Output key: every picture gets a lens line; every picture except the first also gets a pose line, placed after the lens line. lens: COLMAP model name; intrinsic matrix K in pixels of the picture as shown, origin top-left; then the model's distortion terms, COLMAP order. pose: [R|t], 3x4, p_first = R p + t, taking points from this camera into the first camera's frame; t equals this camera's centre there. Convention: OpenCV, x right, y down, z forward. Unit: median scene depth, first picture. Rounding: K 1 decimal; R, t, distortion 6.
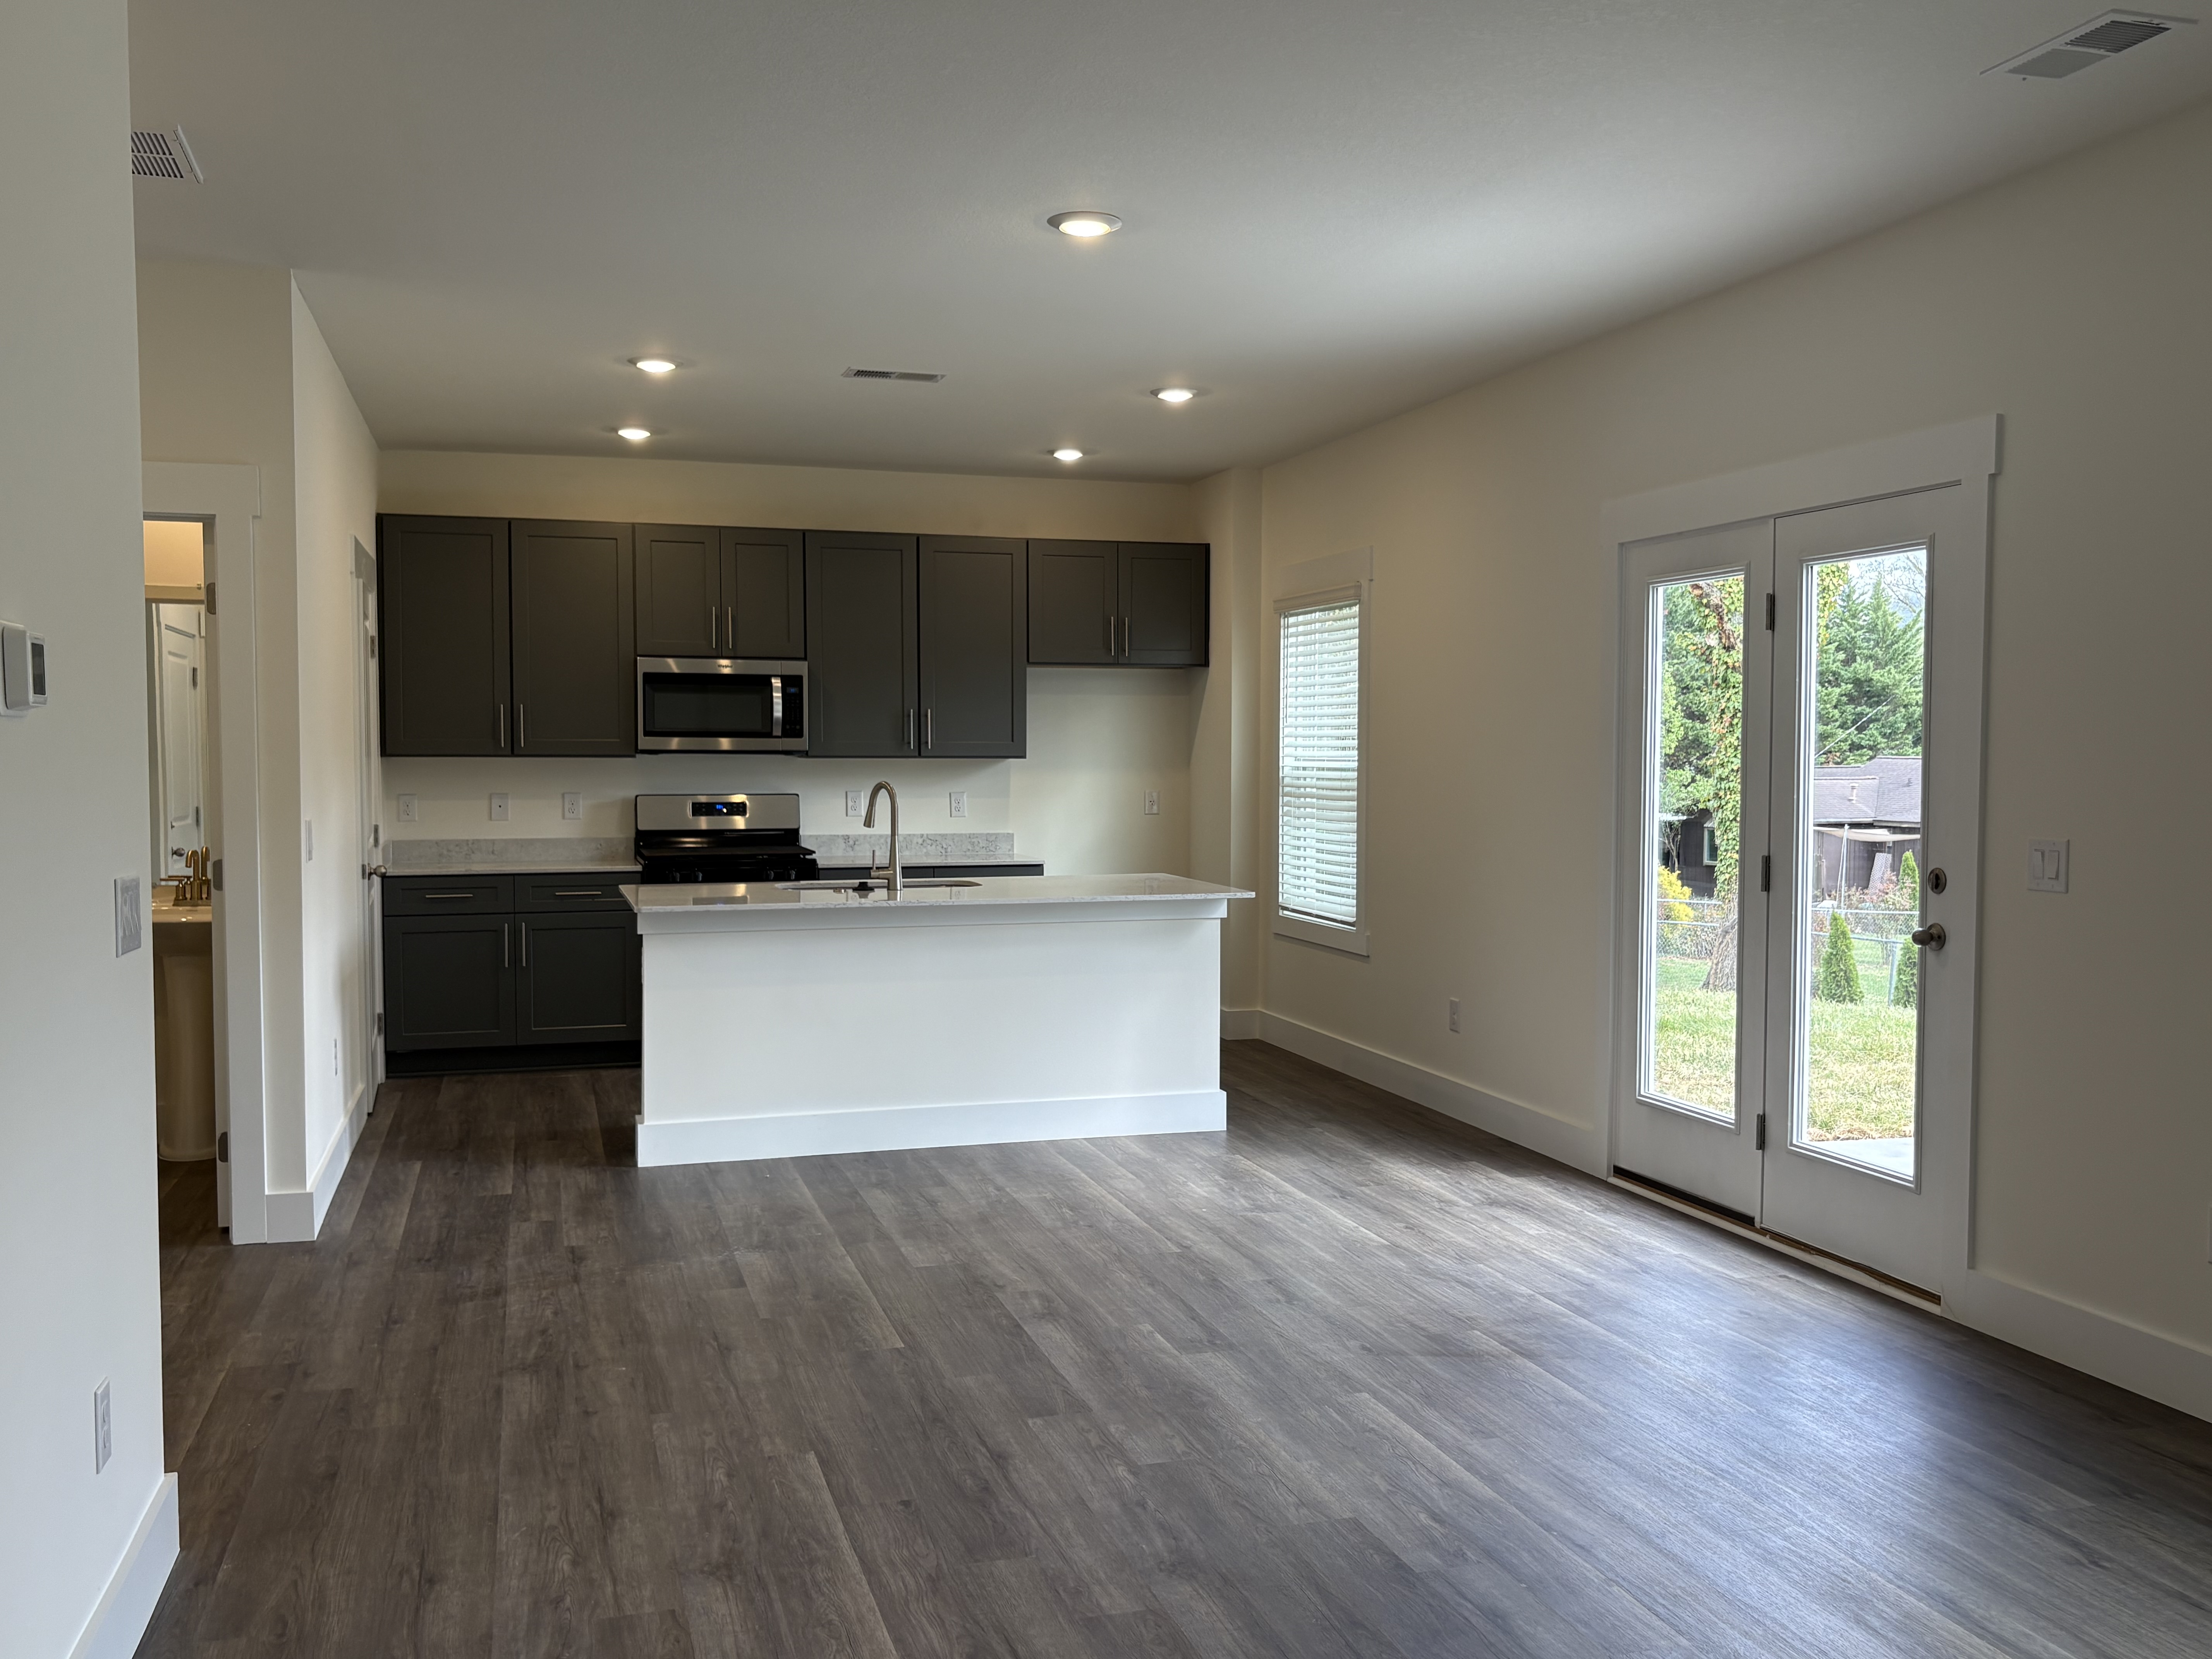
lens RADIAL K [[1901.1, 0, 1112.1], [0, 1901.1, 838.4], [0, 0, 1]] dist [0.120801, -0.457111]
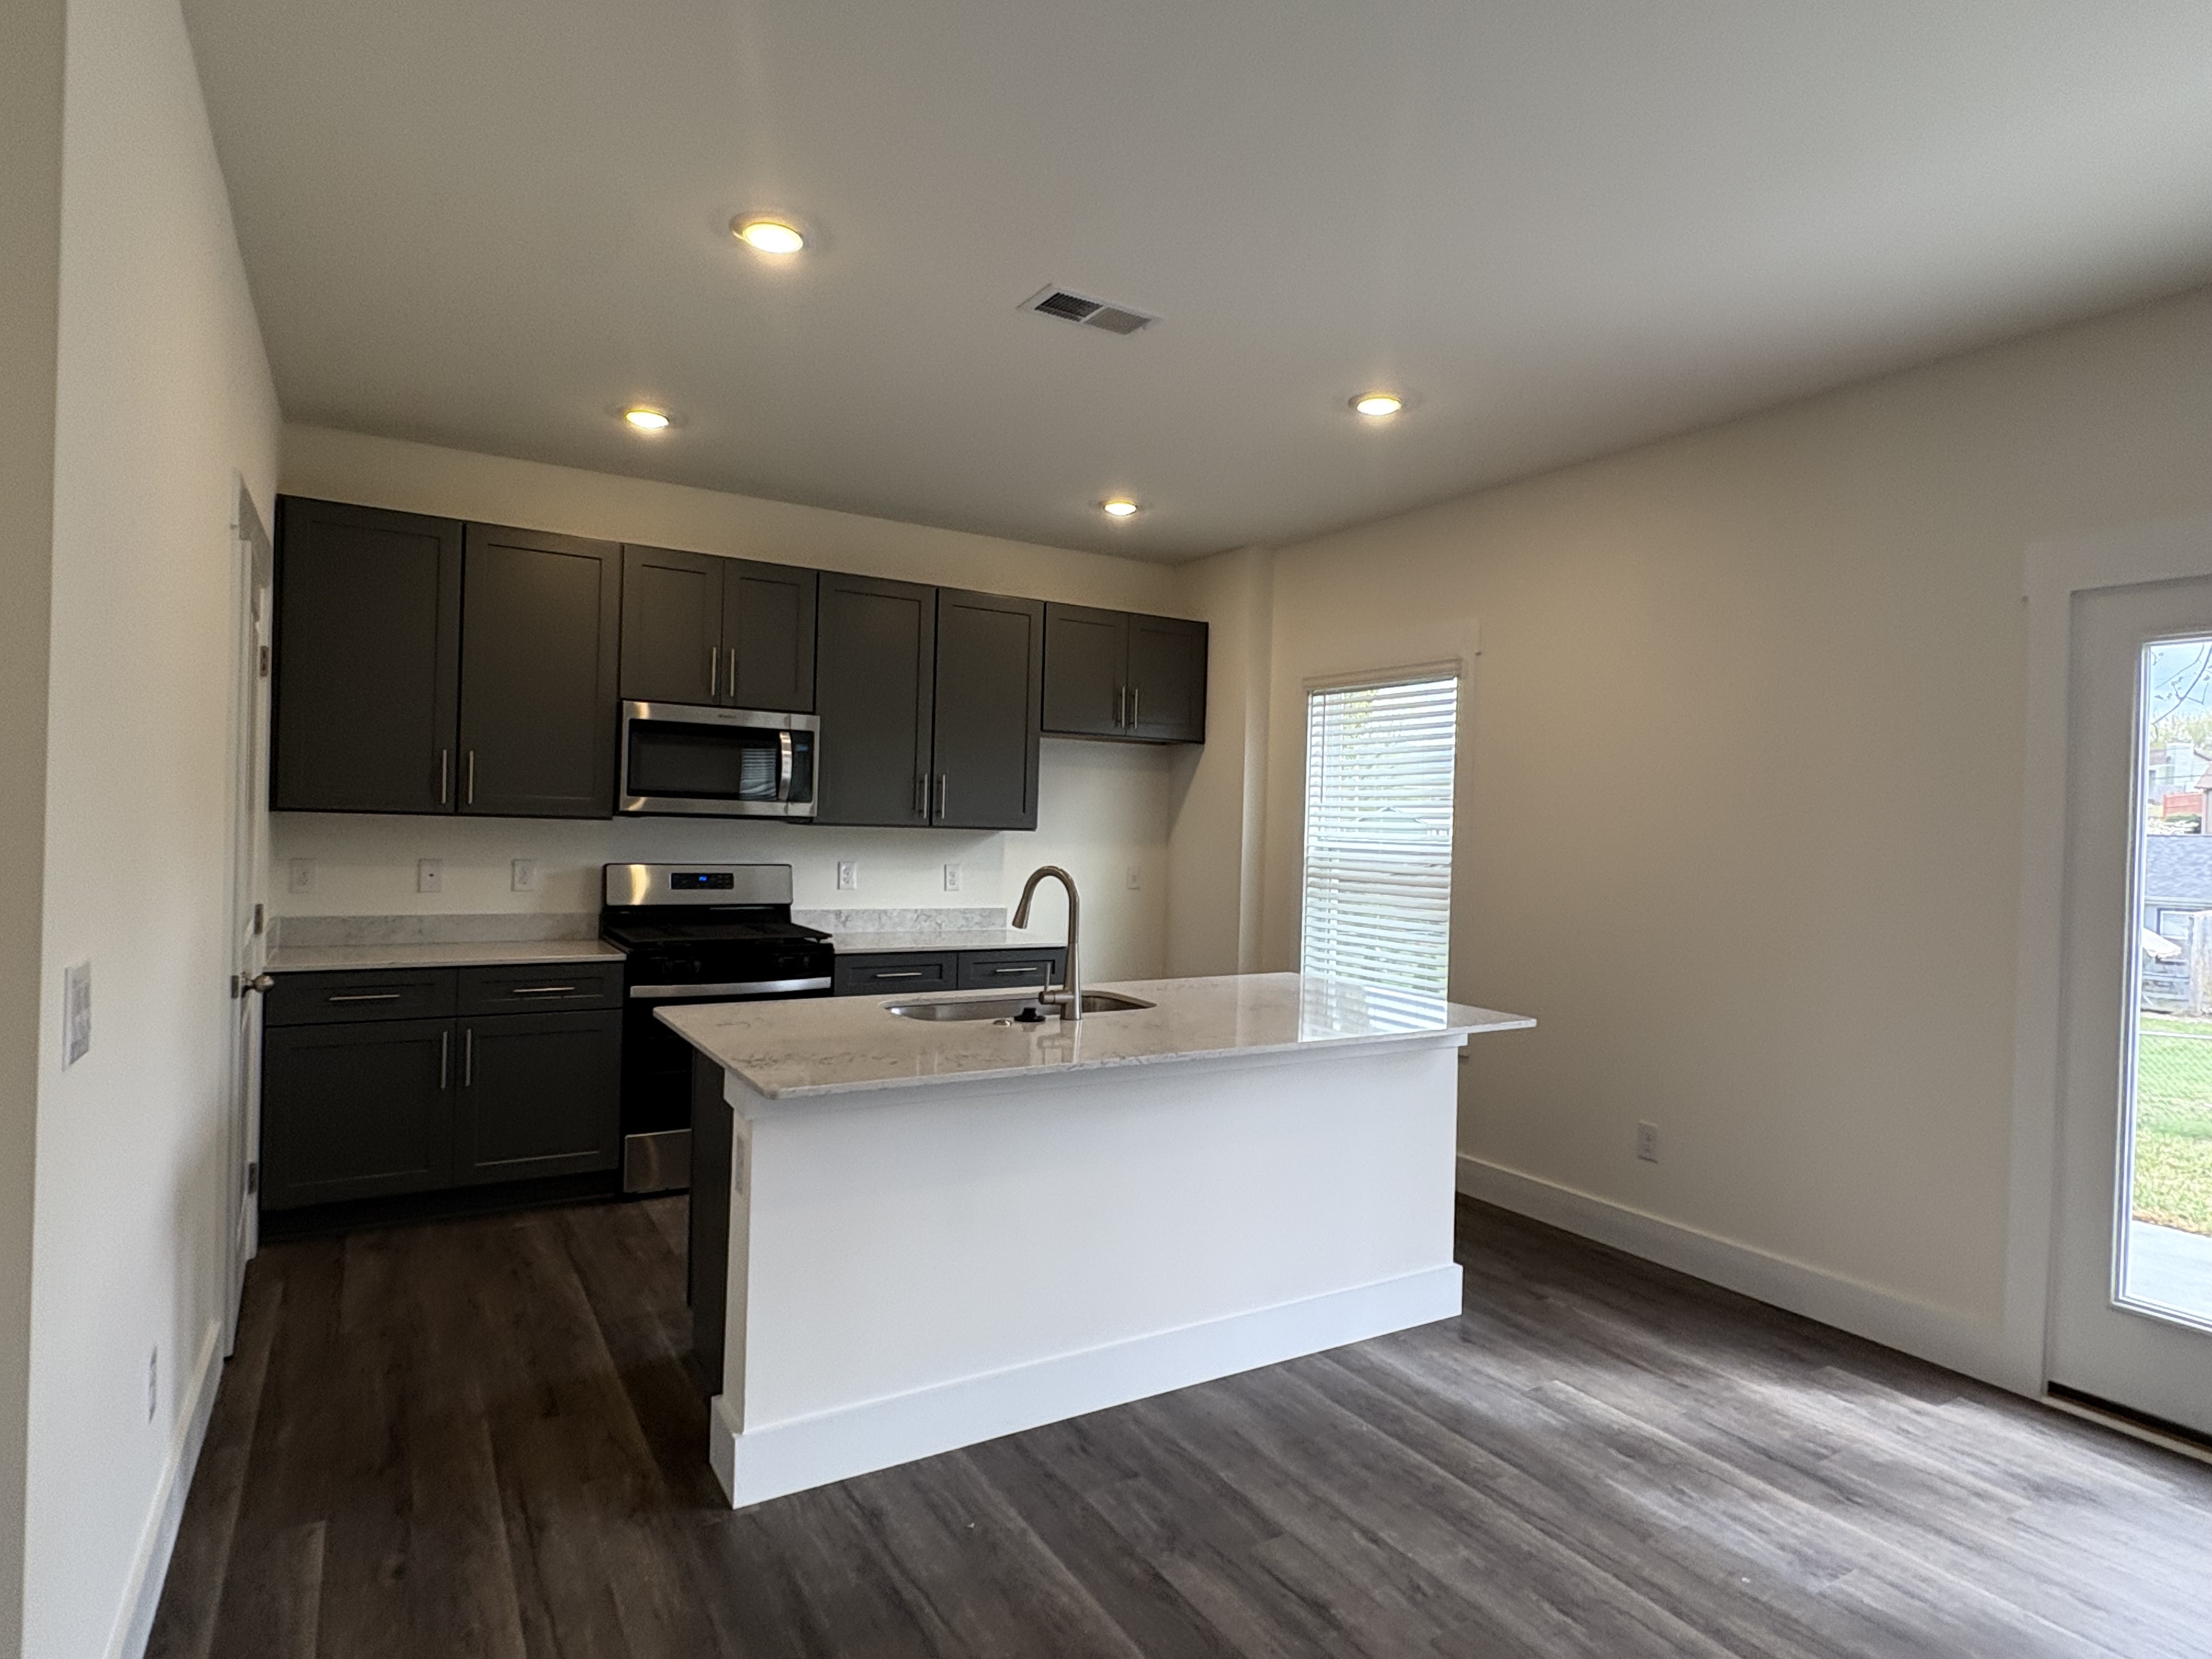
lens RADIAL K [[1204.8, 0, 1109.2], [0, 1204.8, 830.8], [0, 0, 1]] dist [-0.004768, -0.000994]
pose [[0.968660, 0.025454, 0.247081, -0.178461], [-0.016249, 0.999098, -0.039220, -0.021778], [-0.247857, 0.033976, 0.968201, 0.461167]]
